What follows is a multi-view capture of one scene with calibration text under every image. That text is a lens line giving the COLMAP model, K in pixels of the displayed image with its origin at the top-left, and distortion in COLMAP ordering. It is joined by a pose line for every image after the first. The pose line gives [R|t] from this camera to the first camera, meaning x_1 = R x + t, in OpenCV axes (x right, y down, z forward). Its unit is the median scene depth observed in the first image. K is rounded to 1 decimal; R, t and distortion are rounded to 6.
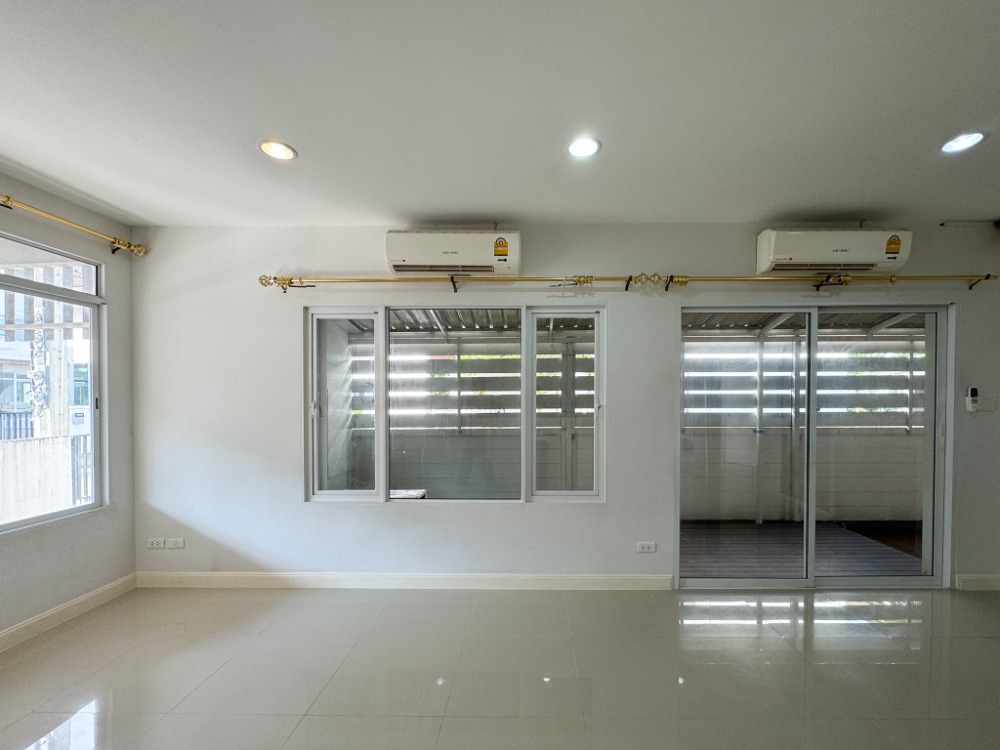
lens RADIAL K [[404.6, 0, 513.6], [0, 404.6, 405.3], [0, 0, 1]] dist [-0.005757, 0.000365]
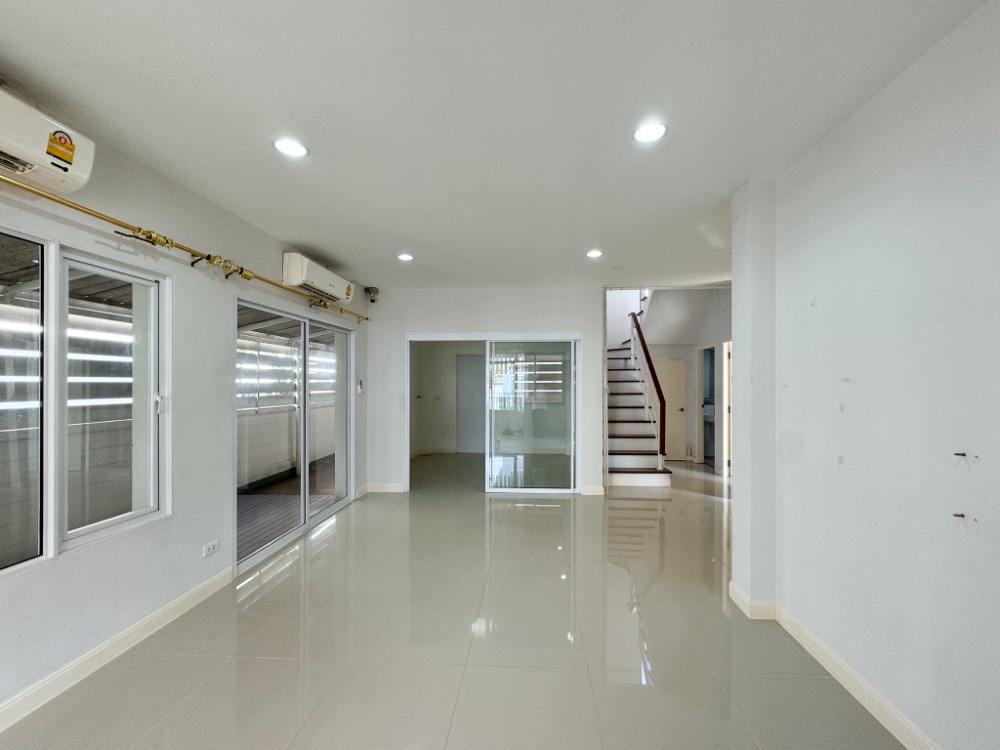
lens RADIAL K [[404.6, 0, 509.6], [0, 404.6, 386.3], [0, 0, 1]] dist [-0.005757, 0.000365]
pose [[0.044540, -0.004909, 0.998996, -0.558267], [0.020668, 0.999778, 0.003991, -0.009830], [-0.998794, 0.020470, 0.044631, 0.263936]]
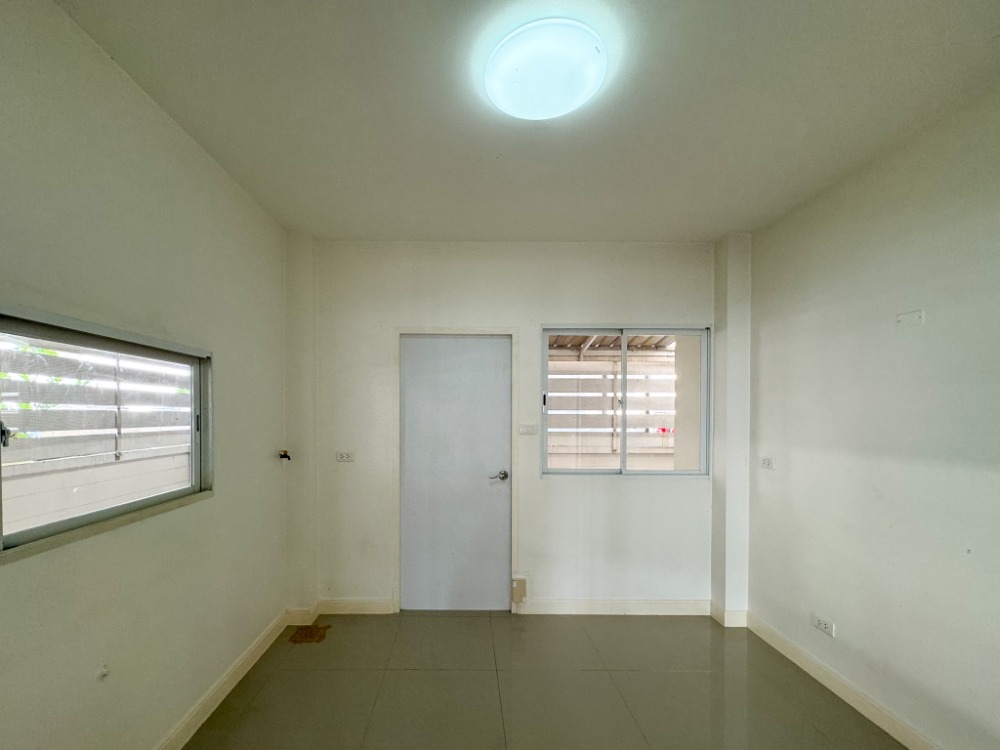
lens RADIAL K [[404.6, 0, 468.0], [0, 404.6, 419.4], [0, 0, 1]] dist [-0.005757, 0.000365]
pose [[0.010472, -0.007816, 0.999915, 1.227061], [0.013587, 0.999878, 0.007673, -0.020349], [-0.999853, 0.013506, 0.010577, 0.592470]]
